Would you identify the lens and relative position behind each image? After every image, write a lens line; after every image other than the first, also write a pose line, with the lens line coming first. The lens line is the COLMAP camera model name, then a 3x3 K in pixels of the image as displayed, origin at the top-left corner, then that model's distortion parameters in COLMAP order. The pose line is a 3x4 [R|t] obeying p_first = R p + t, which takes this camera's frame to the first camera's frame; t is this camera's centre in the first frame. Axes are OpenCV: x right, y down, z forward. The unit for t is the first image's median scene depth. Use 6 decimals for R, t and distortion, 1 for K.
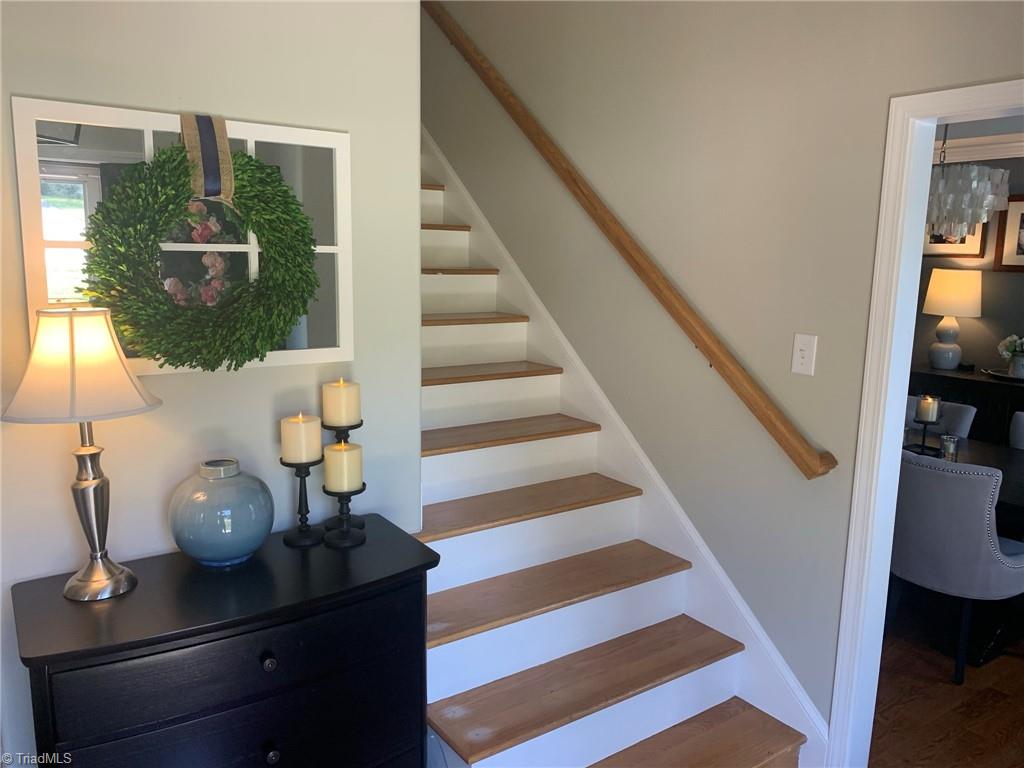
lens RADIAL K [[784.9, 0, 511.6], [0, 784.9, 378.9], [0, 0, 1]] dist [0.015028, -0.006249]
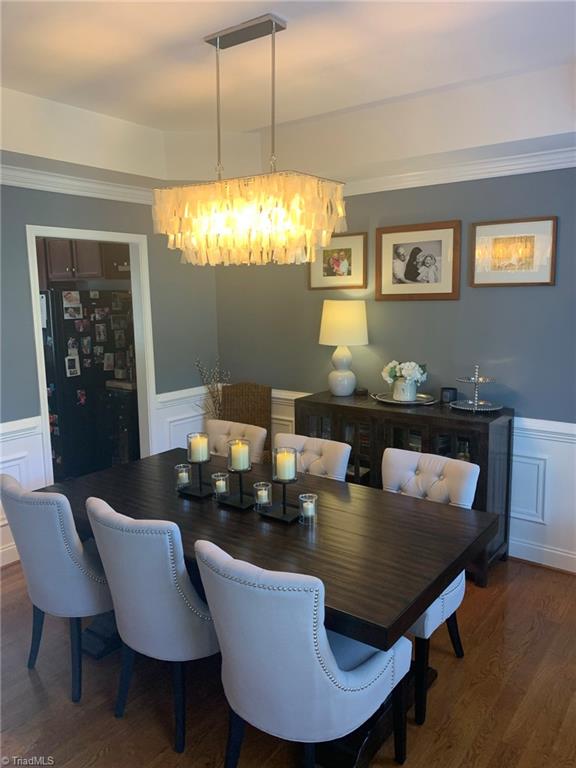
lens RADIAL K [[588.7, 0, 289.2], [0, 588.7, 384.7], [0, 0, 1]] dist [0.015028, -0.006249]
pose [[0.952745, -0.087330, 0.290949, 0.260489], [0.088384, 0.996041, 0.009546, -0.041712], [-0.290630, 0.016620, 0.956691, 0.279039]]
